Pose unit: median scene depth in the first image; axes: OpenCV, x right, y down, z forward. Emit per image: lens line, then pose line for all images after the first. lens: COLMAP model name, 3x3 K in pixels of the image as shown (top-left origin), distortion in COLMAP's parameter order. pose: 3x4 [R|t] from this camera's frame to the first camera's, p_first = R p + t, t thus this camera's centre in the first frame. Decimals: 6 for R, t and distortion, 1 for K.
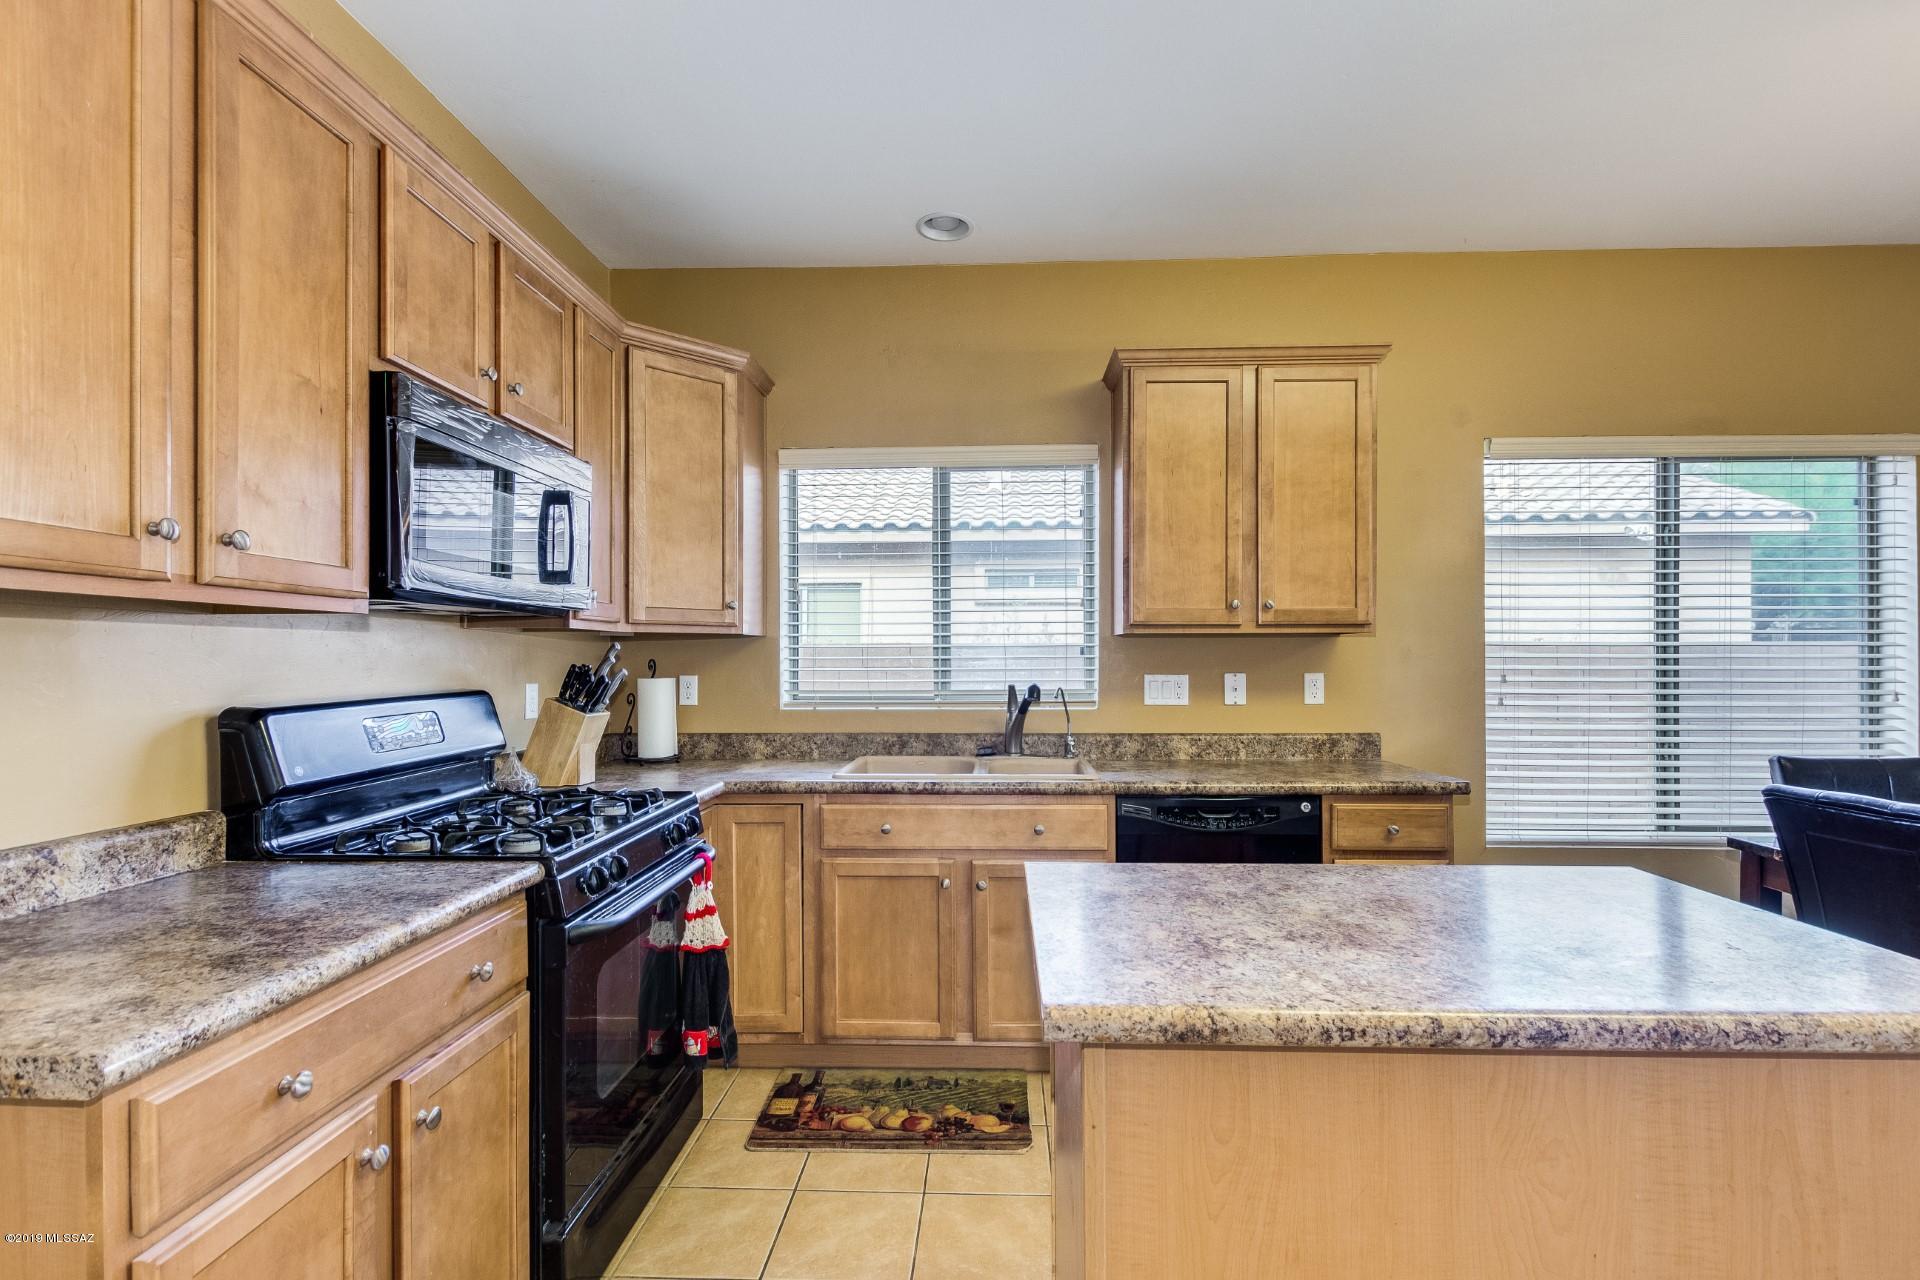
lens RADIAL K [[880.7, 0, 962.8], [0, 880.7, 650.4], [0, 0, 1]] dist [0.000595, -0.000654]
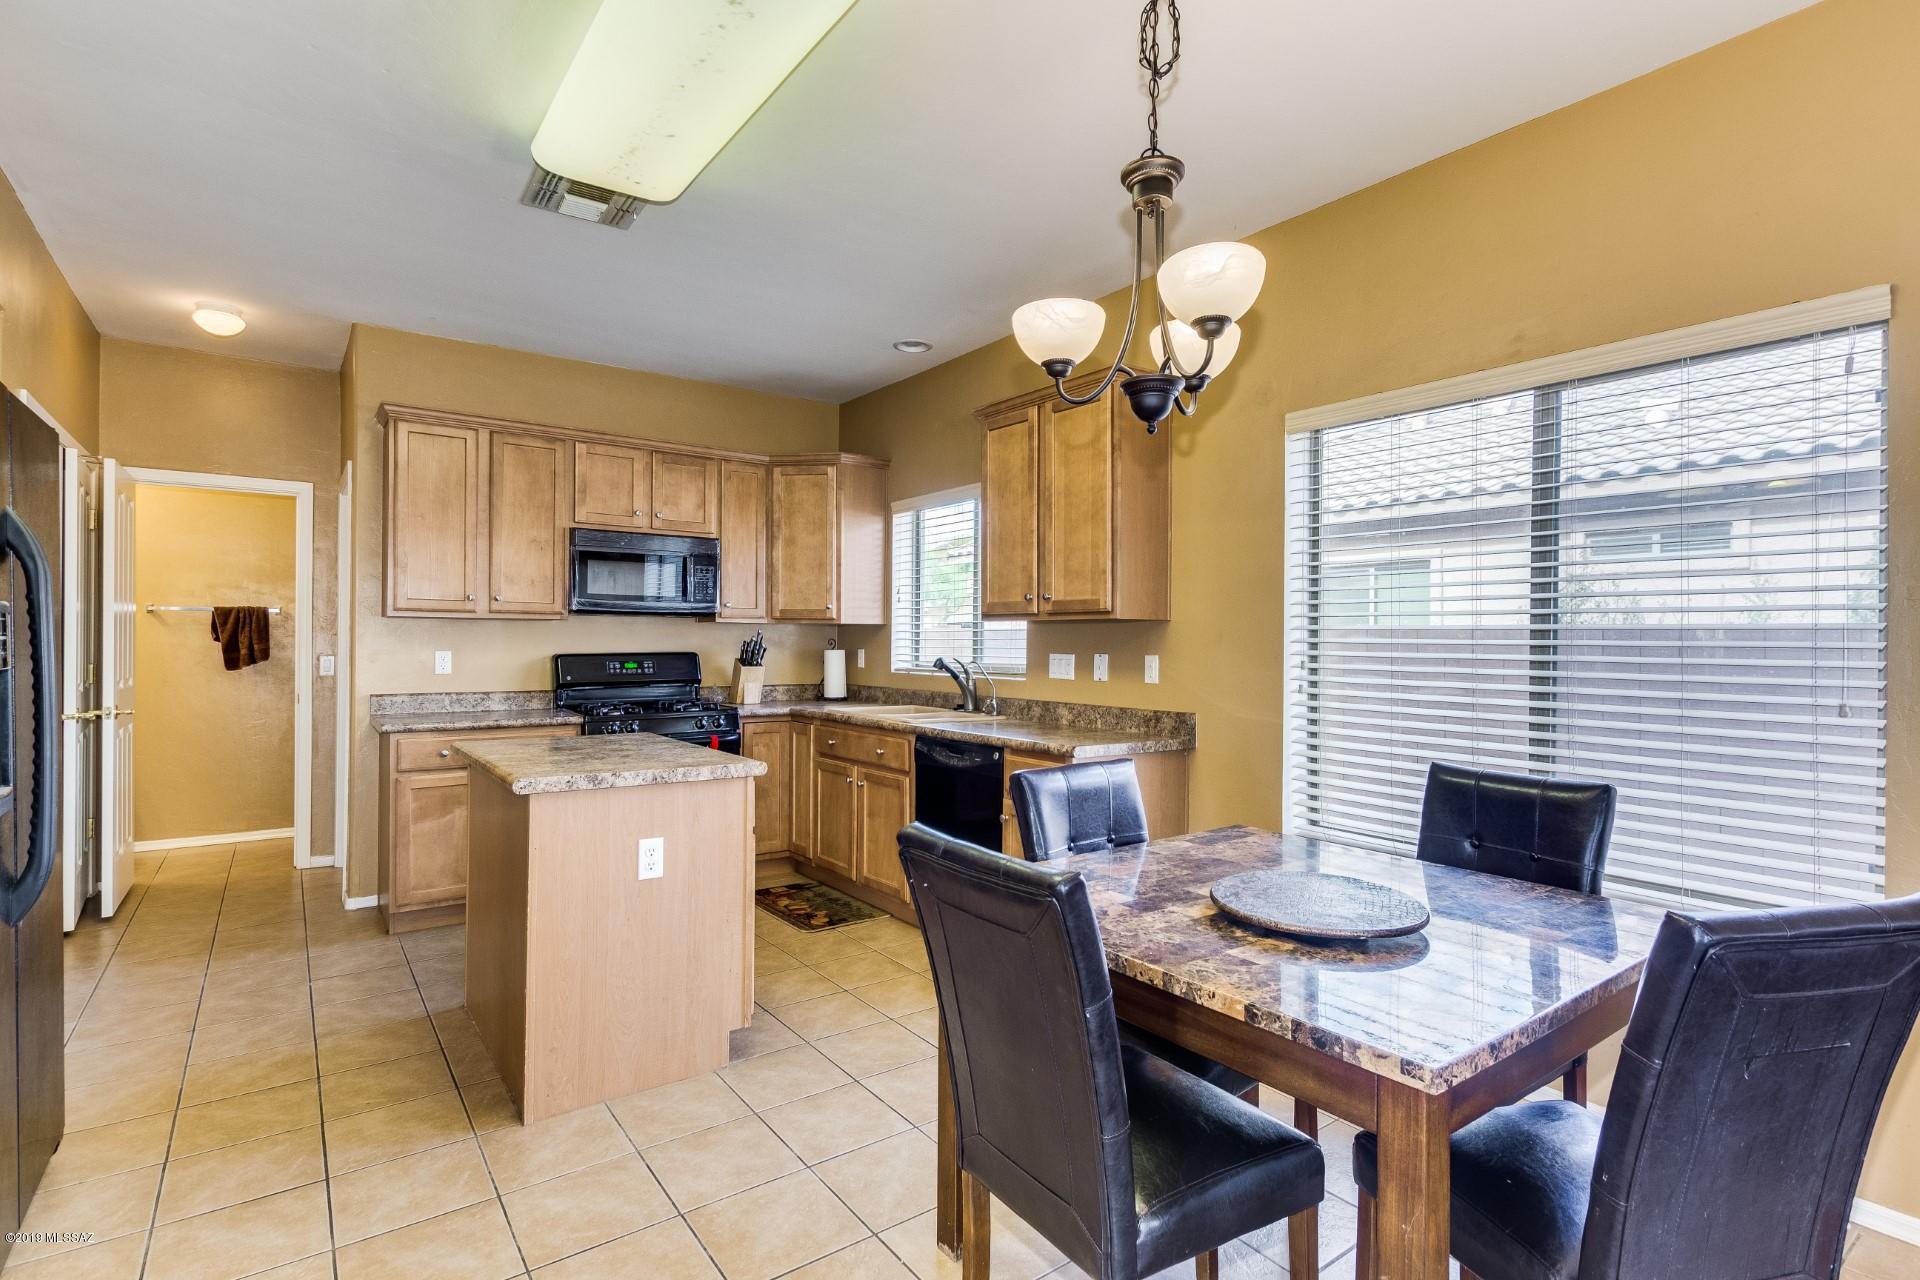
lens RADIAL K [[930.7, 0, 953.5], [0, 930.7, 636.3], [0, 0, 1]] dist [0.006176, 0.000446]
pose [[0.619068, 0.003546, -0.785330, 1.236467], [-0.001630, 0.999993, 0.003230, -0.001042], [0.785336, -0.000719, 0.619070, 0.093476]]
